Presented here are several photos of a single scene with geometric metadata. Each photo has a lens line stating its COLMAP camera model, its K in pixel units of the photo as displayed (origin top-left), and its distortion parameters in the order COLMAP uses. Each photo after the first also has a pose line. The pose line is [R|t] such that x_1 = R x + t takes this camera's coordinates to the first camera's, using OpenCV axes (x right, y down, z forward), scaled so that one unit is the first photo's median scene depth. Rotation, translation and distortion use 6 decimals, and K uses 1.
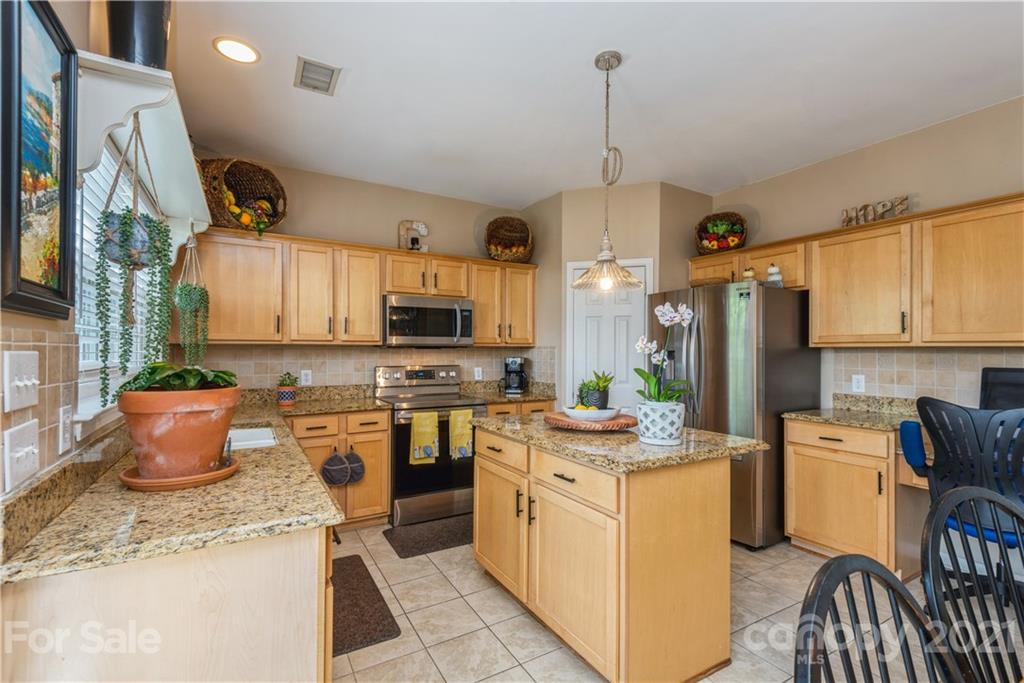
lens RADIAL K [[459.8, 0, 515.0], [0, 459.8, 346.1], [0, 0, 1]] dist [0.036698, -0.023182]
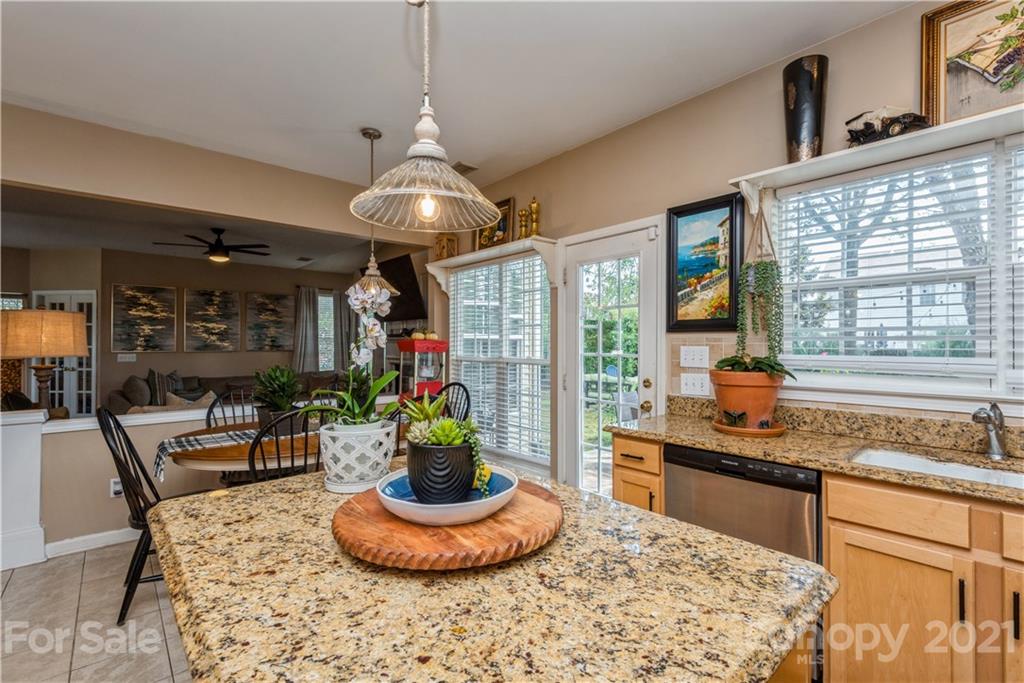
lens RADIAL K [[459.8, 0, 515.0], [0, 459.8, 346.1], [0, 0, 1]] dist [0.036698, -0.023182]
pose [[-0.982082, -0.003501, -0.188423, 0.132198], [-0.002358, 0.999977, -0.006292, 0.008481], [0.188440, -0.005735, -0.982068, 0.993878]]
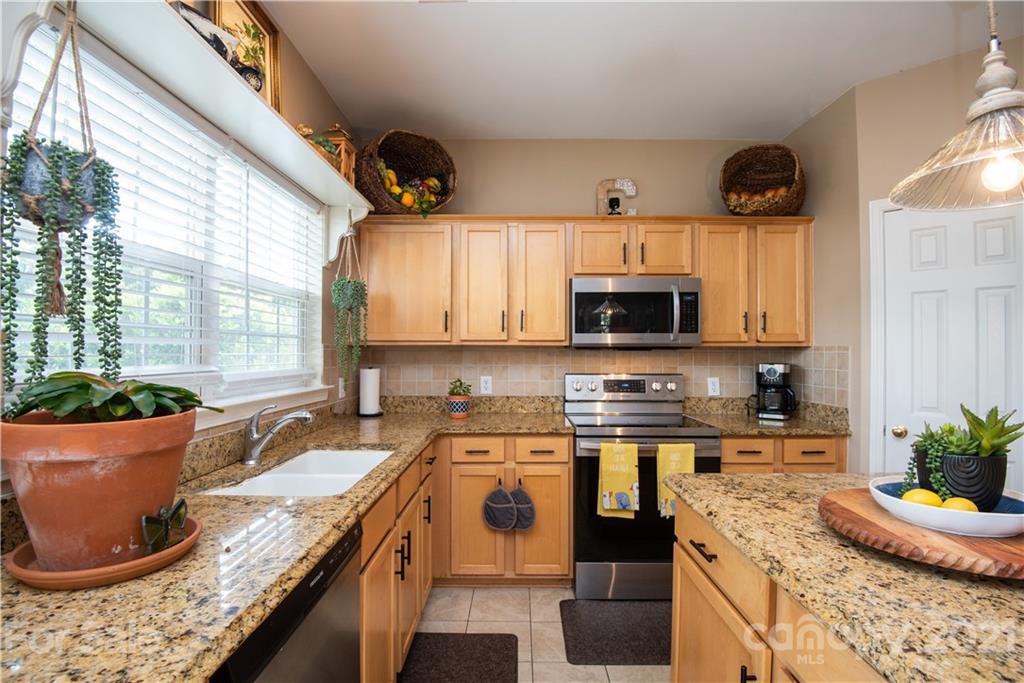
lens RADIAL K [[470.4, 0, 514.5], [0, 470.4, 347.2], [0, 0, 1]] dist [-0.014173, -0.012980]
pose [[0.859803, -0.005071, -0.510600, 0.028315], [0.004311, 0.999987, -0.002673, 0.002111], [0.510607, 0.000097, 0.859814, 0.317404]]
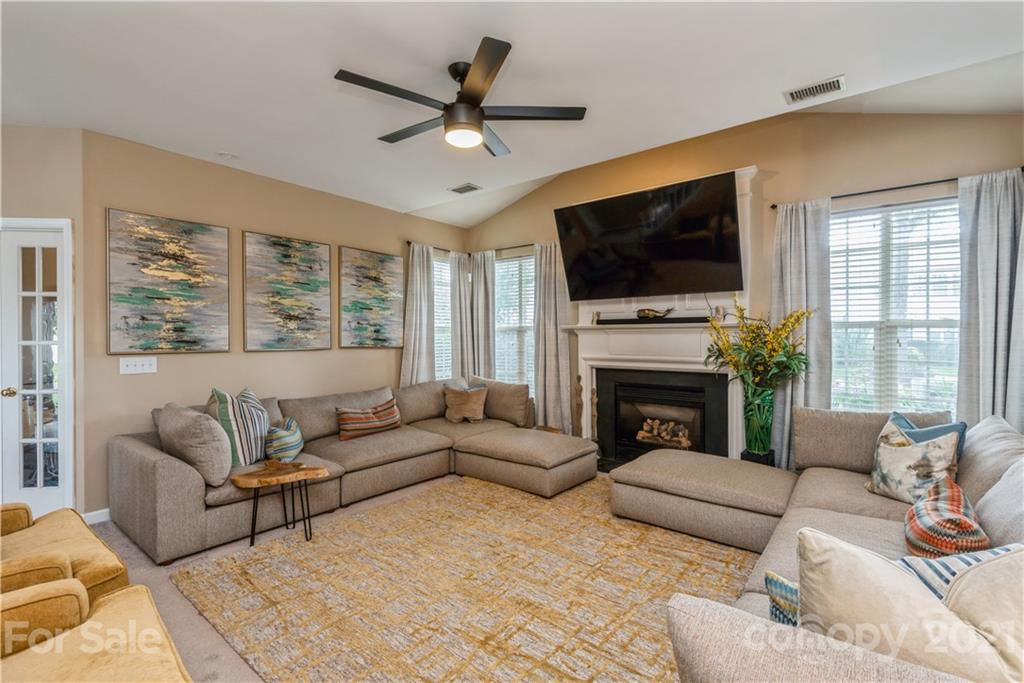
lens RADIAL K [[459.8, 0, 515.0], [0, 459.8, 346.1], [0, 0, 1]] dist [0.036698, -0.023182]
pose [[-0.930259, 0.006534, -0.366846, 1.062429], [0.002097, 0.999920, 0.012491, -0.000905], [0.366898, 0.010850, -0.930198, -0.153478]]
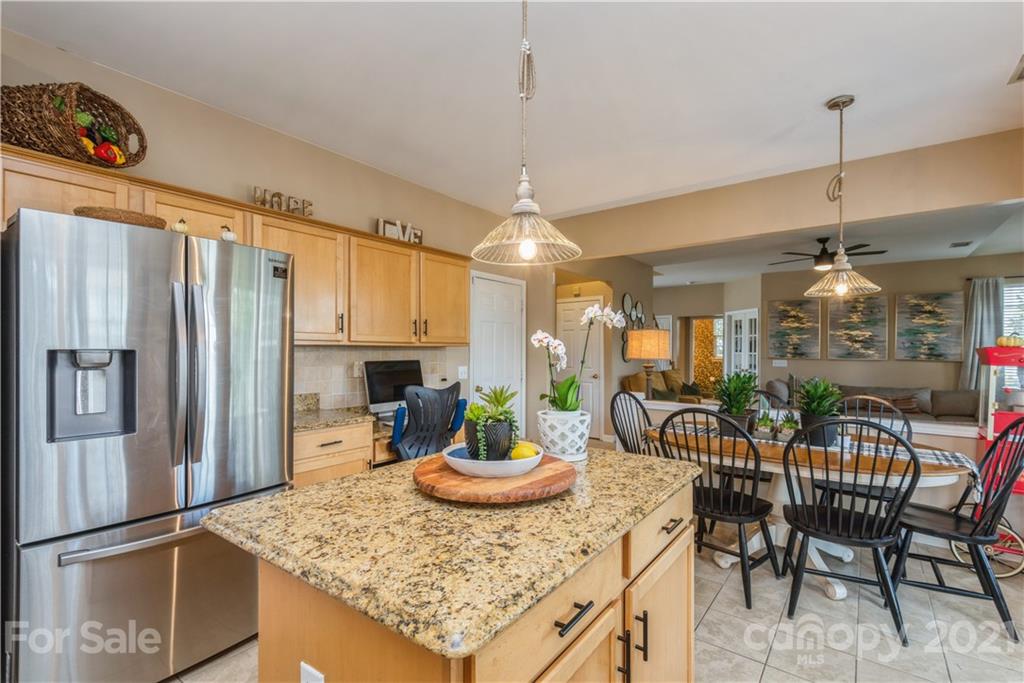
lens RADIAL K [[459.8, 0, 515.0], [0, 459.8, 346.1], [0, 0, 1]] dist [0.036698, -0.023182]
pose [[-0.386722, 0.000319, 0.922196, -0.266058], [-0.017006, 0.999827, -0.007478, 0.003837], [-0.922040, -0.018575, -0.386650, 0.837983]]
